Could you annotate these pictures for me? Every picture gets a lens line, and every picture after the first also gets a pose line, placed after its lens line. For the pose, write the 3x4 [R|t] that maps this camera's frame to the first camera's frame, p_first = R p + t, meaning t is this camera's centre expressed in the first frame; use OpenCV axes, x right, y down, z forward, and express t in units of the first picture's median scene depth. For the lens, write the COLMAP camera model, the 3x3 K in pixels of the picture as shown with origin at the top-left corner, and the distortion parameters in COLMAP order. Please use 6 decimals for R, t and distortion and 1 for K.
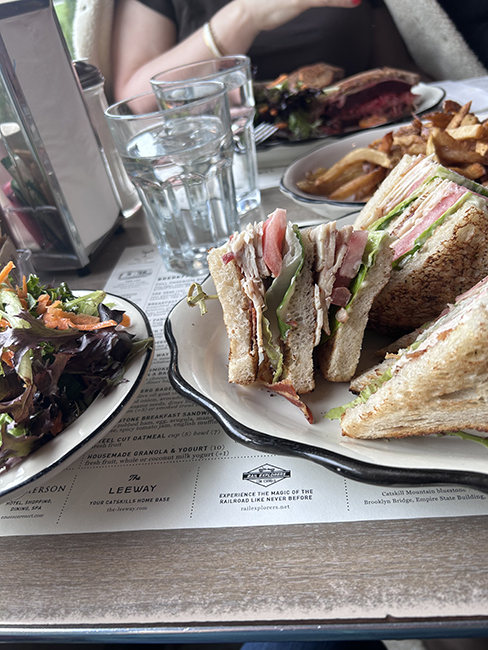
lens RADIAL K [[495.2, 0, 244.0], [0, 495.2, 325.0], [0, 0, 1]] dist [0.004418, -0.003089]
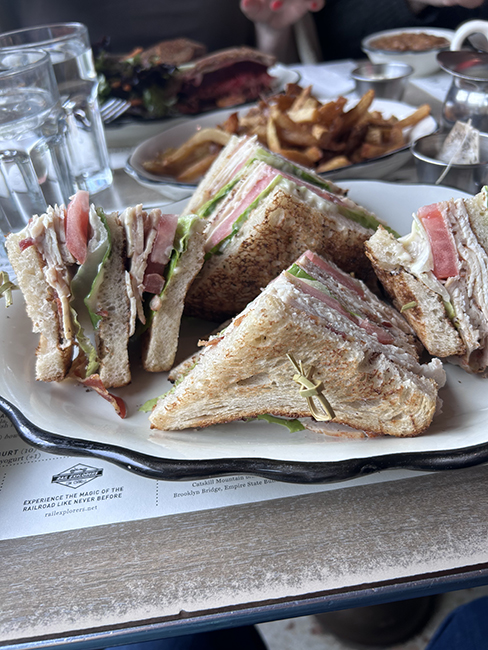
lens RADIAL K [[495.8, 0, 244.0], [0, 495.8, 325.0], [0, 0, 1]] dist [0.033894, -0.044876]
pose [[0.983432, -0.039248, 0.176977, 0.196326], [0.033539, 0.998820, 0.035132, -0.005169], [-0.178147, -0.028615, 0.983588, 0.022063]]
